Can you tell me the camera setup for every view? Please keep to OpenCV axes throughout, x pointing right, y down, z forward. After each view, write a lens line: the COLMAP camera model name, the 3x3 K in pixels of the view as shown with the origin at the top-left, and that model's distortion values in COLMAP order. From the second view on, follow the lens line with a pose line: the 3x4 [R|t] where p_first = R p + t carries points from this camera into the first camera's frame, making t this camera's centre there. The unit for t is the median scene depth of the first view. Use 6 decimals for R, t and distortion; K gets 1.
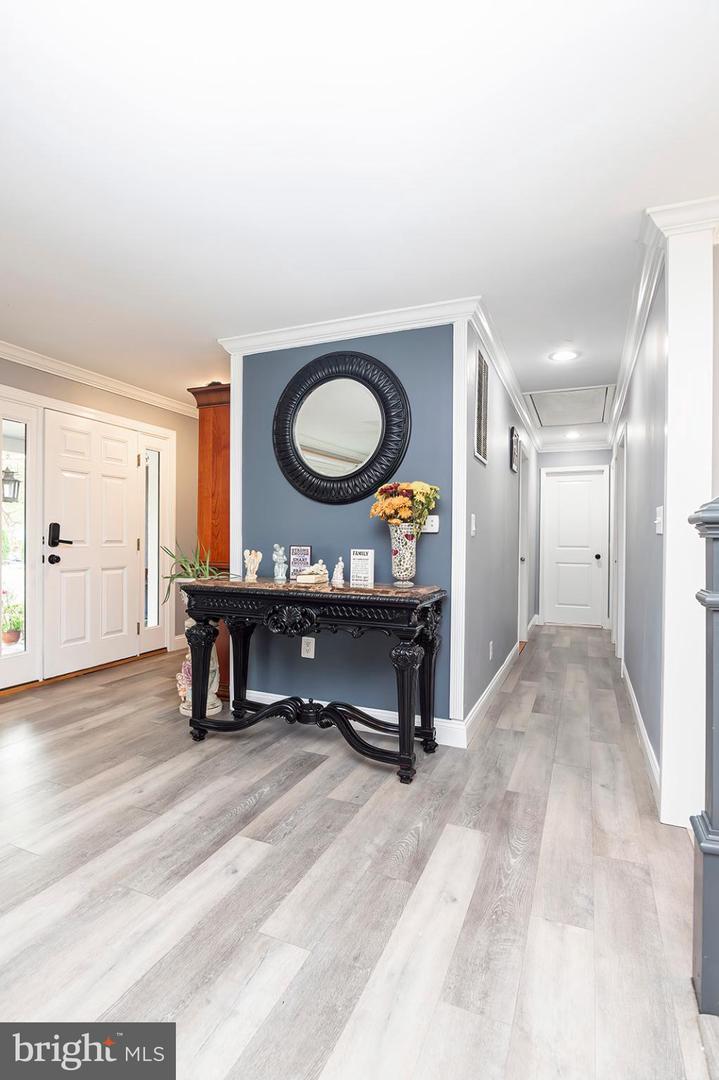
lens RADIAL K [[532.1, 0, 355.3], [0, 532.1, 544.0], [0, 0, 1]] dist [-0.017403, -0.000979]
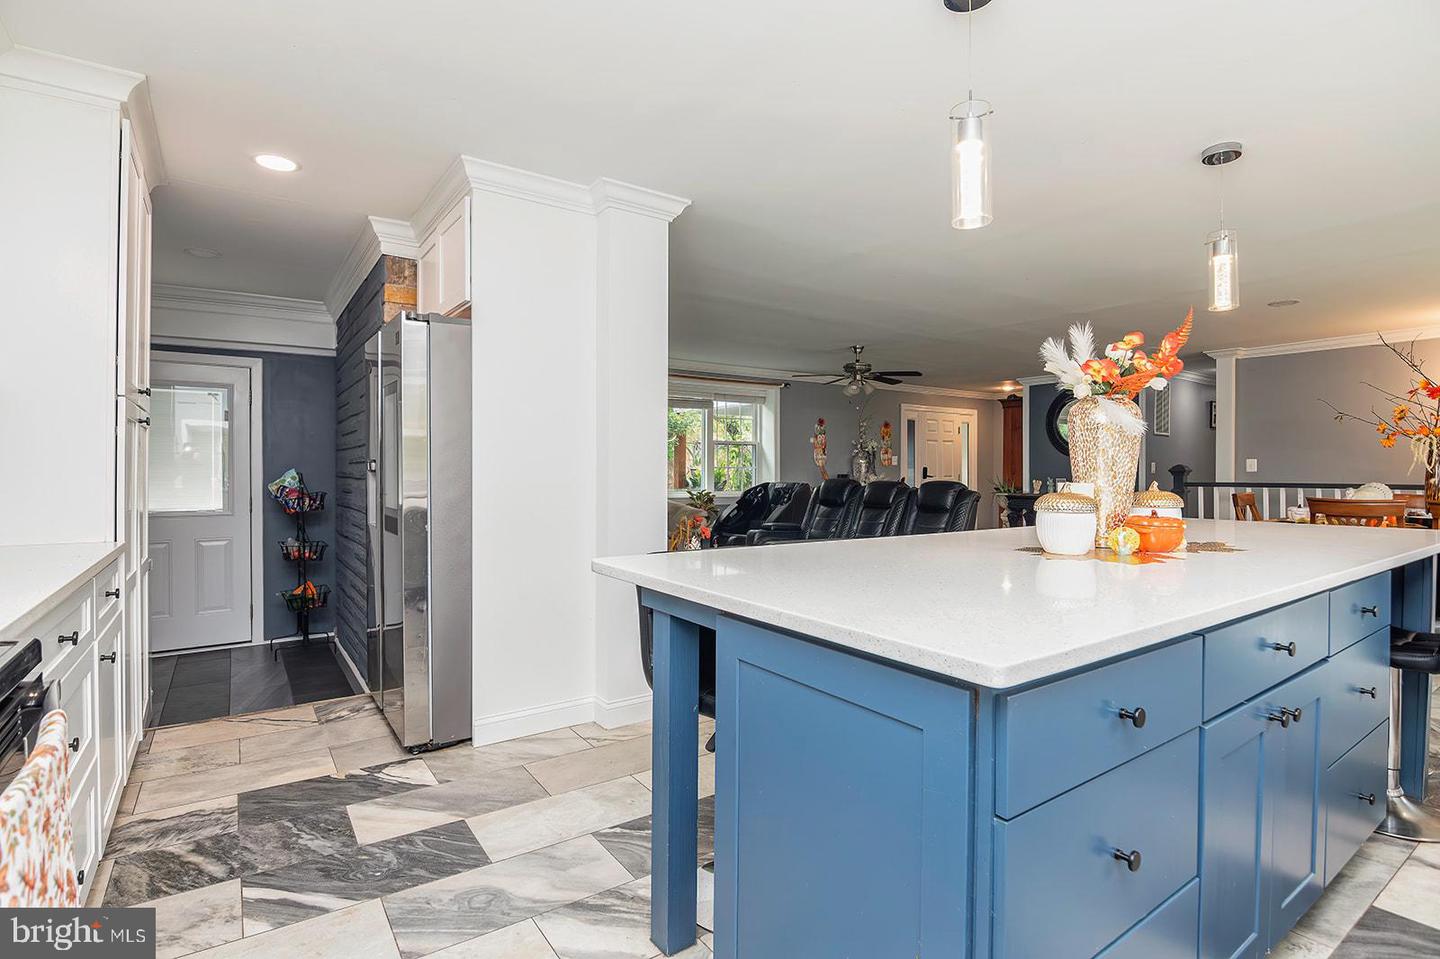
lens RADIAL K [[709.5, 0, 720.0], [0, 709.5, 479.5], [0, 0, 1]] dist [-0.017403, -0.000979]
pose [[0.854397, -0.003274, -0.519610, 0.222193], [0.004449, 0.999990, 0.001015, 0.000133], [0.519602, -0.003179, 0.854403, -2.359707]]
